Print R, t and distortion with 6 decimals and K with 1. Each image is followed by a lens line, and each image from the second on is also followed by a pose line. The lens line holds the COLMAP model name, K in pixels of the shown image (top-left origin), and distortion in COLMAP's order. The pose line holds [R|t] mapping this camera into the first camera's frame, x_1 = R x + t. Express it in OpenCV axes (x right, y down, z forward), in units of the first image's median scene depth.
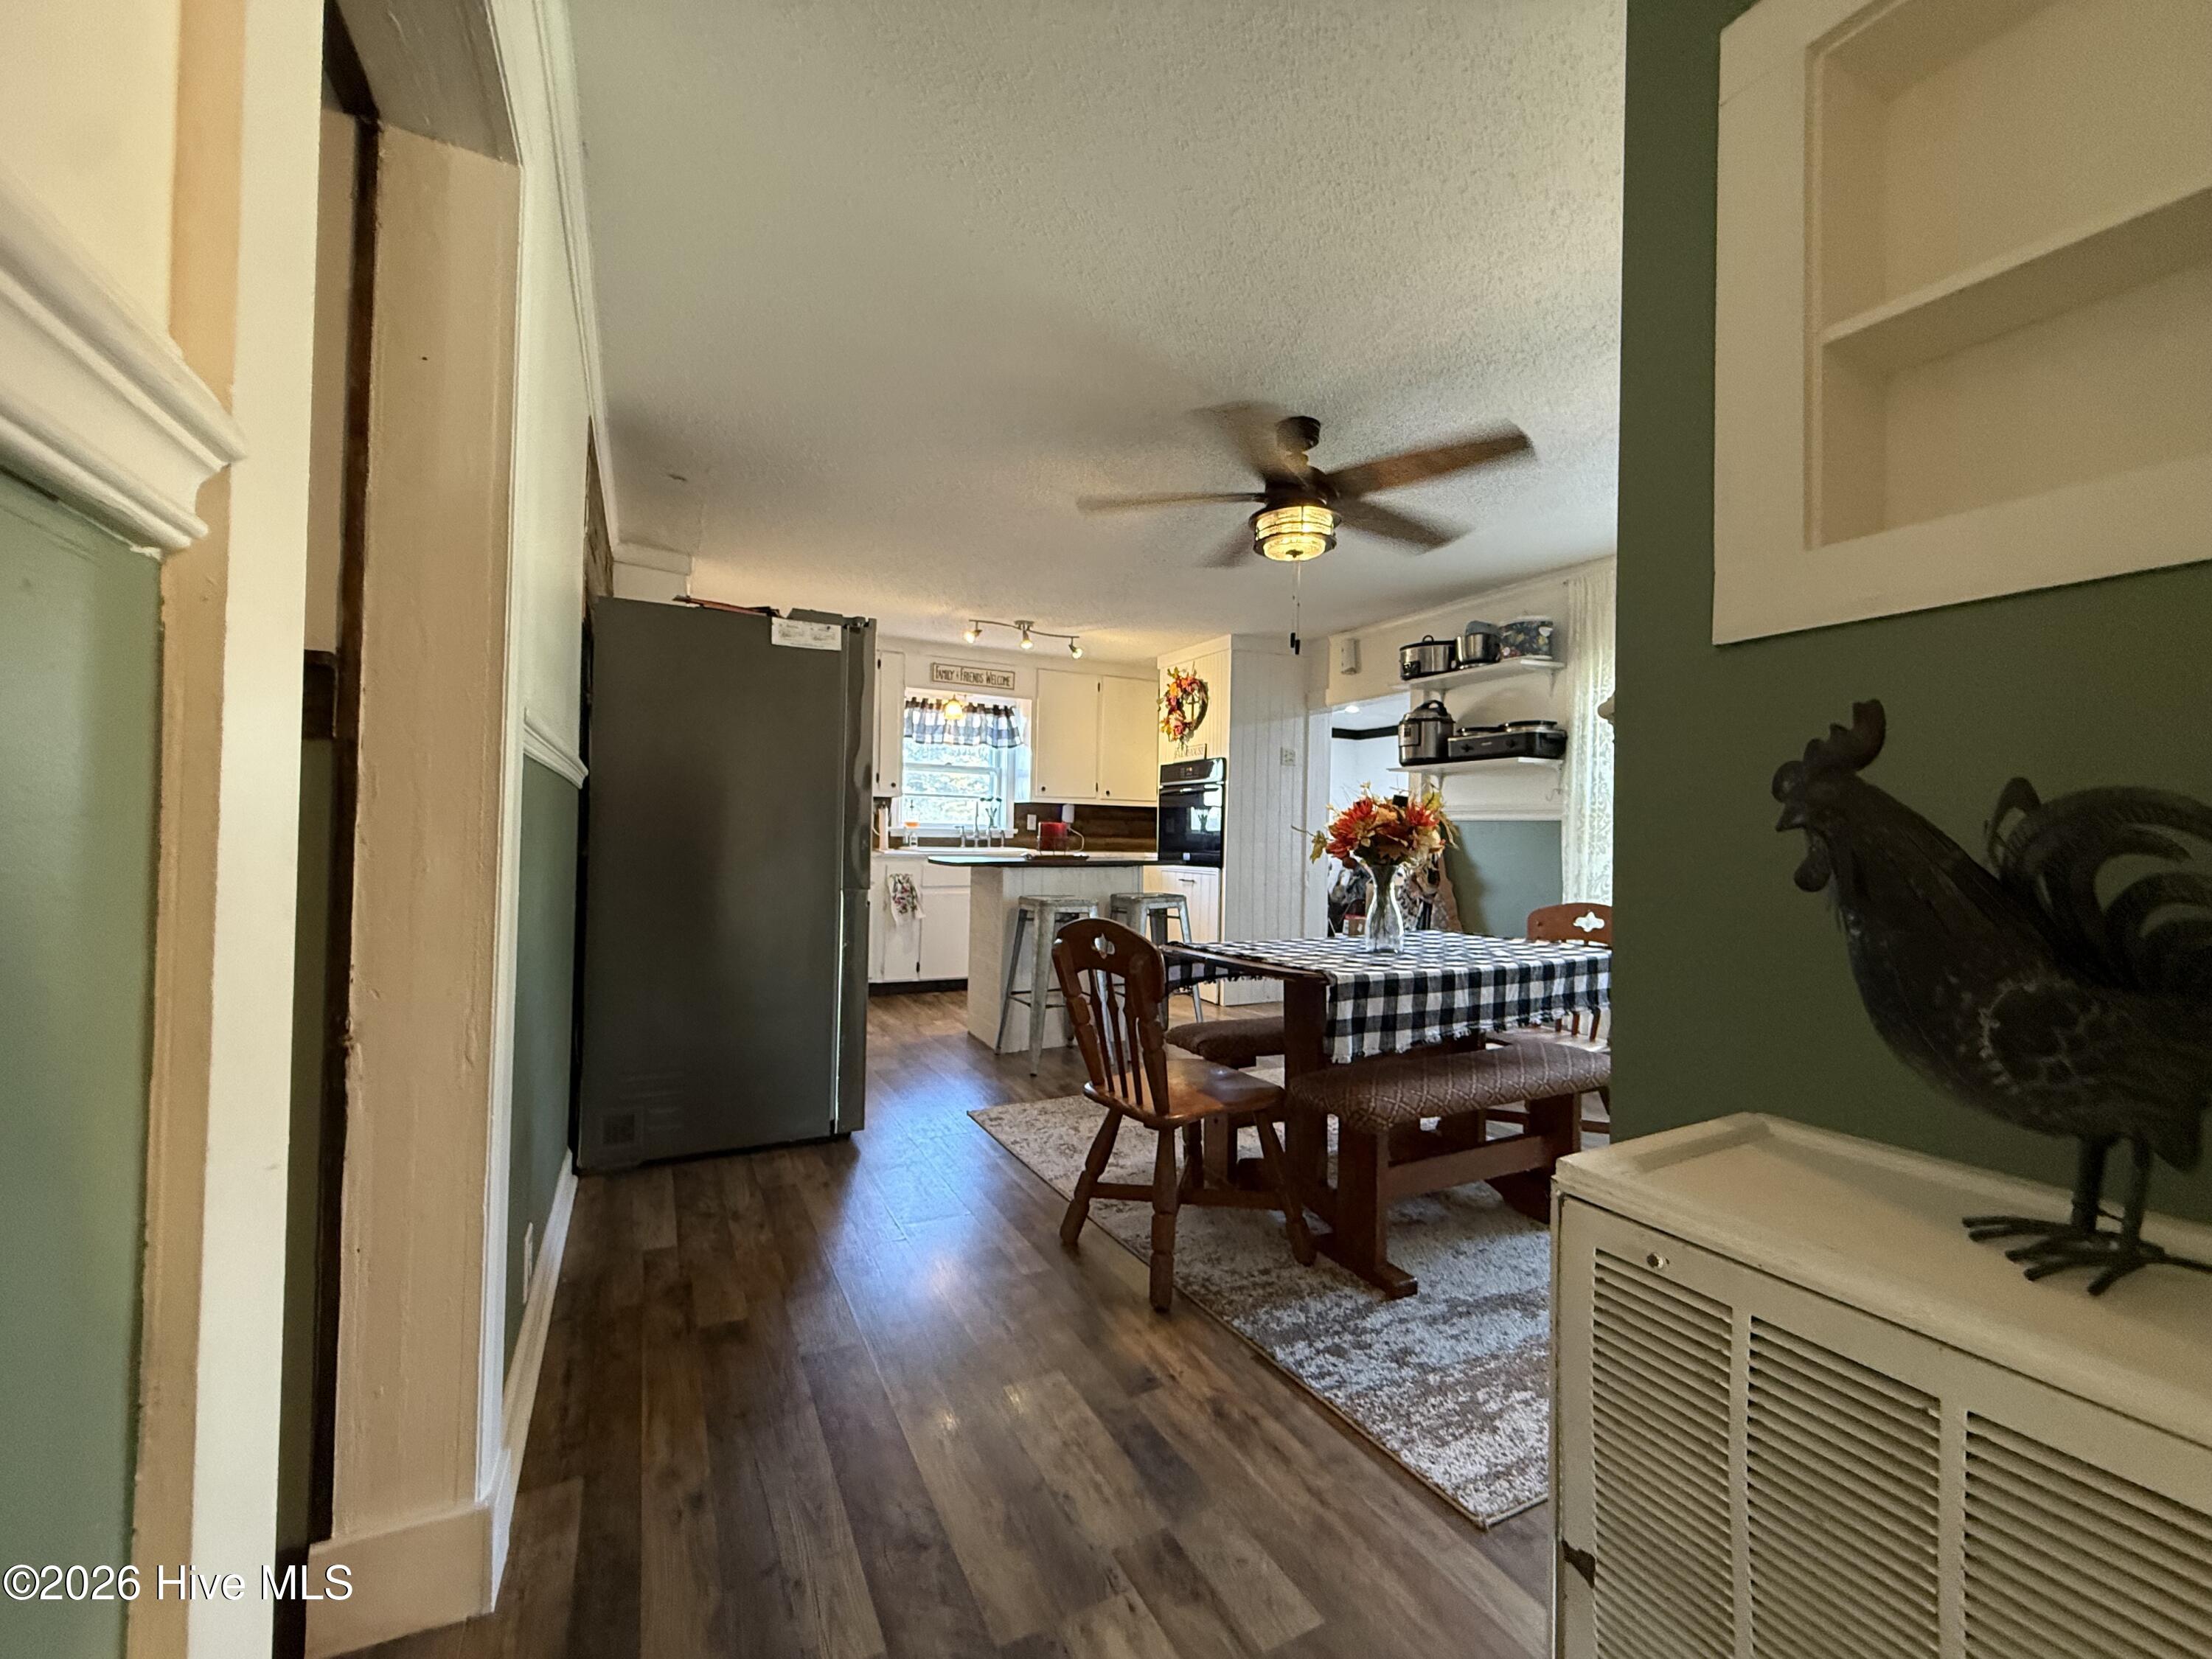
lens RADIAL K [[884.0, 0, 1101.5], [0, 884.0, 830.3], [0, 0, 1]] dist [-0.001905, 0.000439]
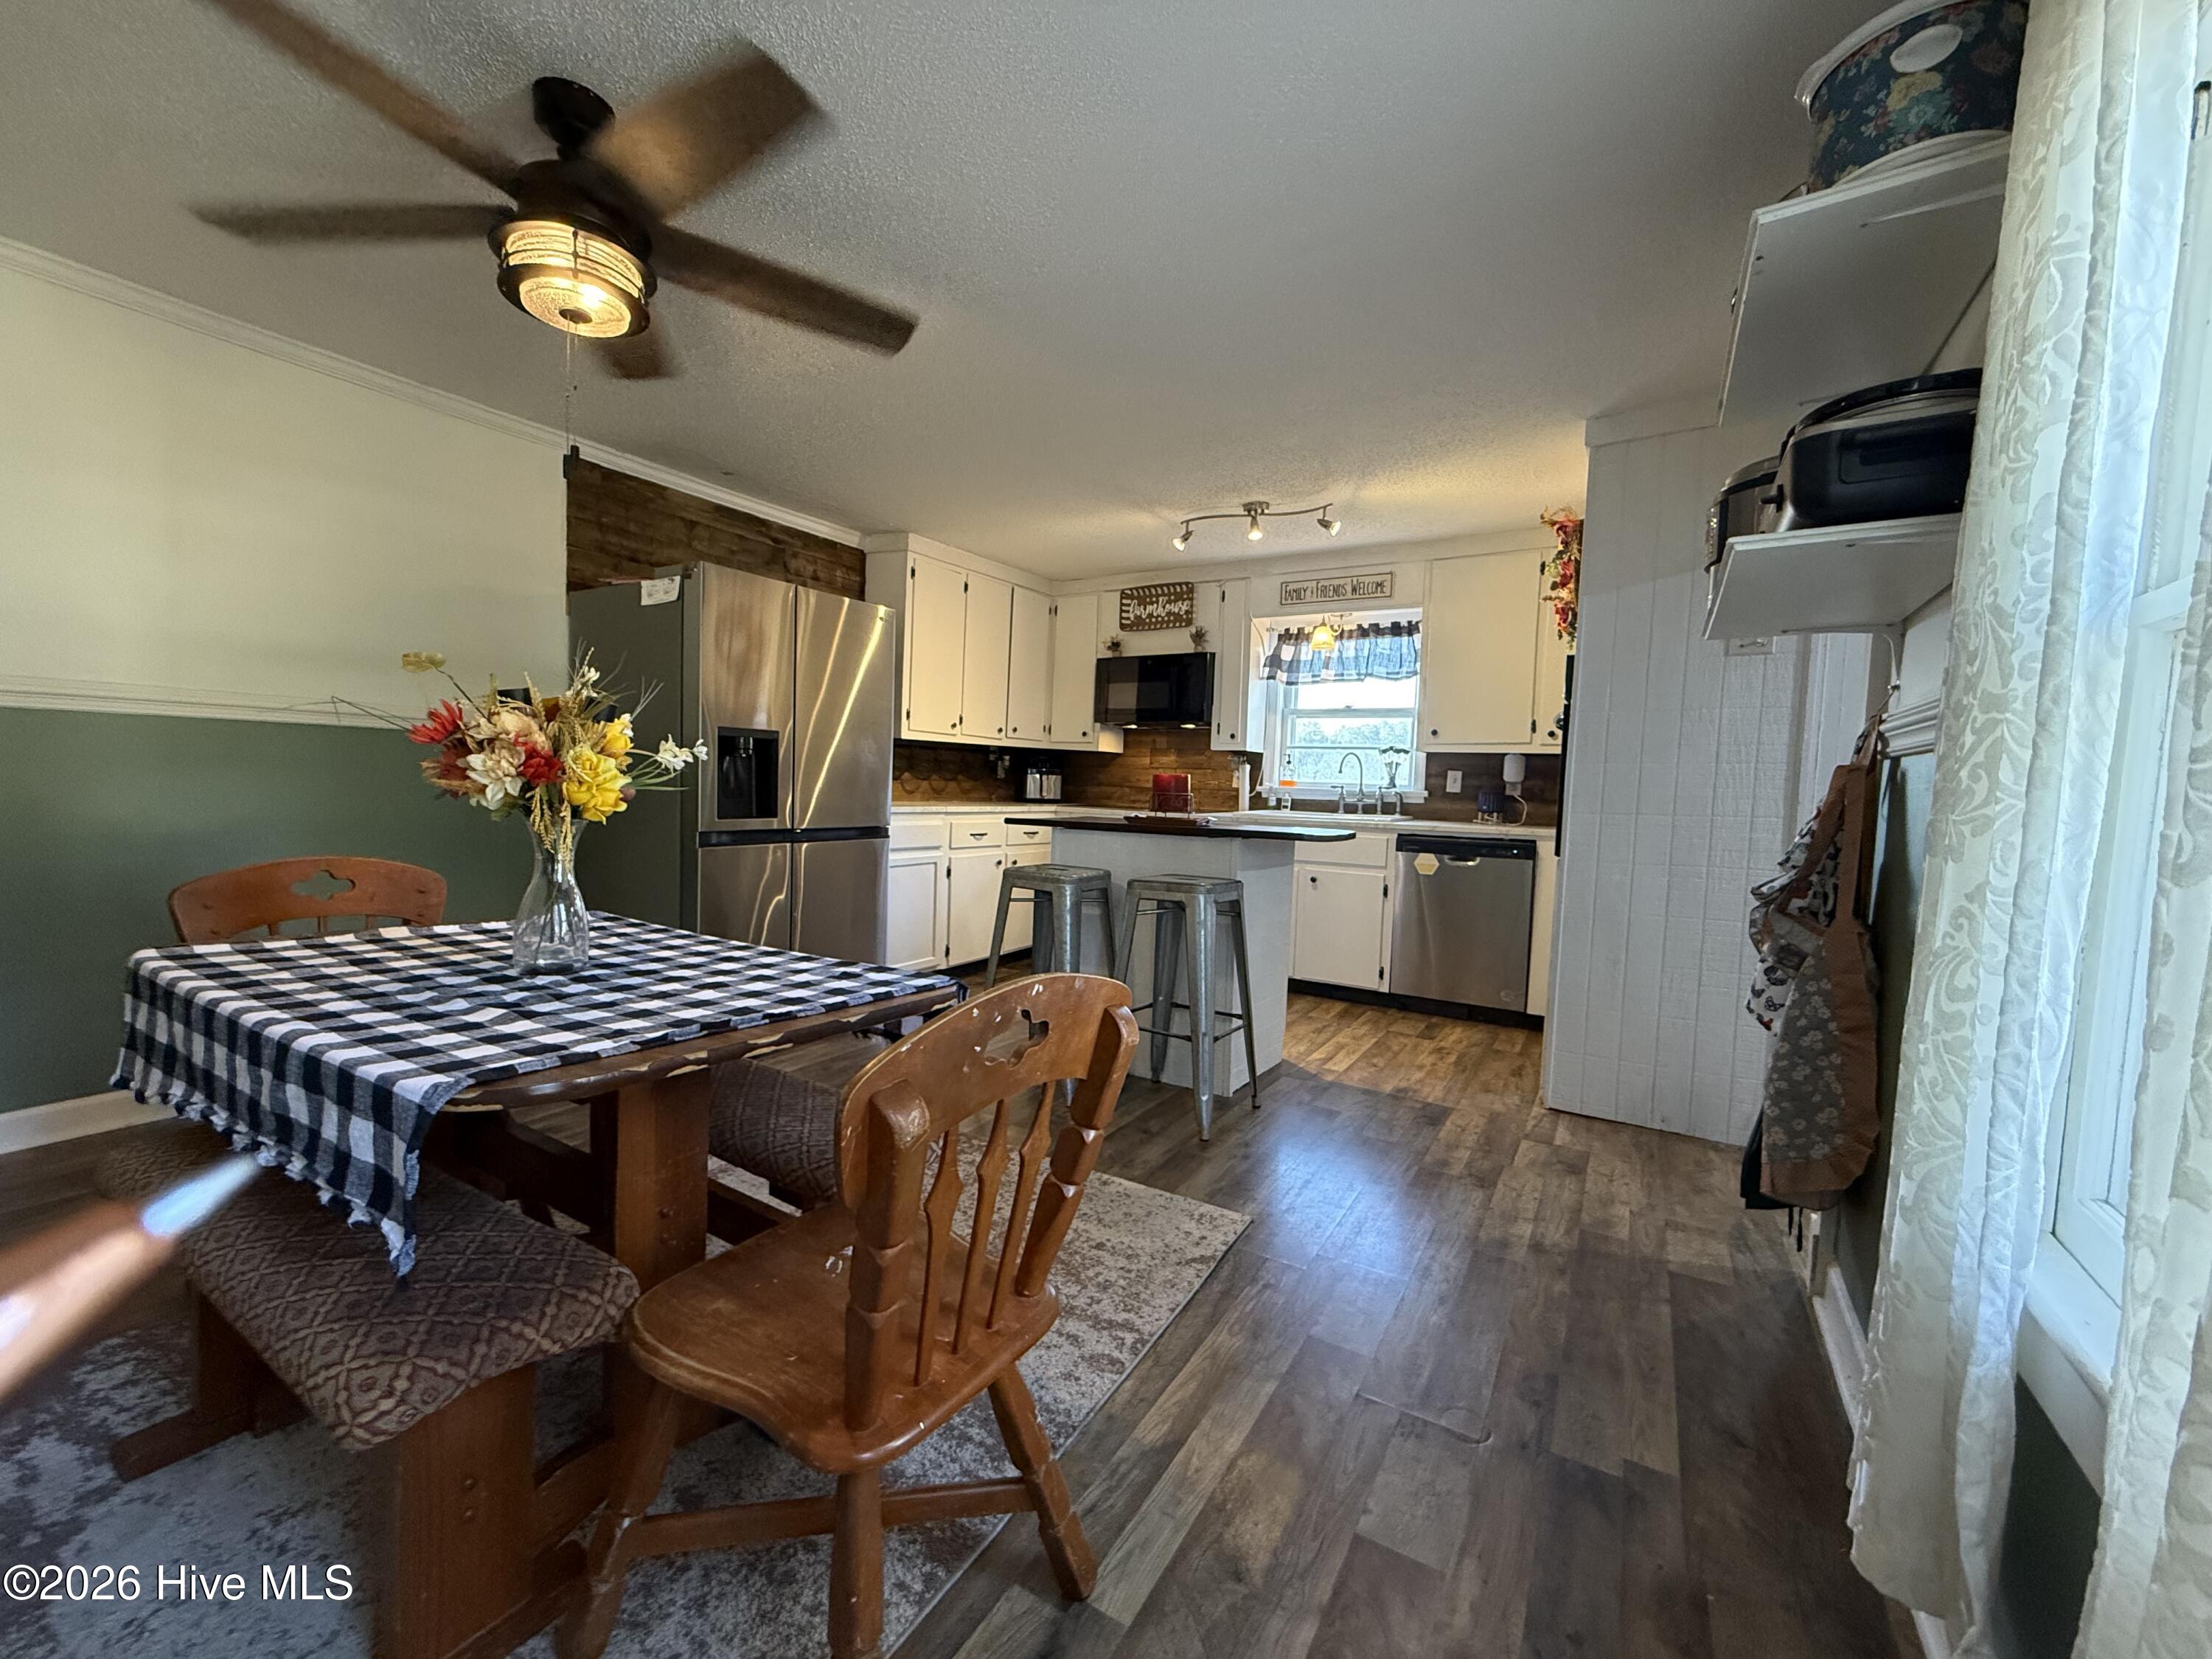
lens RADIAL K [[884.0, 0, 1099.3], [0, 884.0, 832.8], [0, 0, 1]] dist [-0.001905, 0.000439]
pose [[0.515713, 0.046869, -0.855478, 0.408263], [-0.018417, 0.998878, 0.043623, 0.006871], [0.856563, -0.006742, 0.515998, 0.422032]]
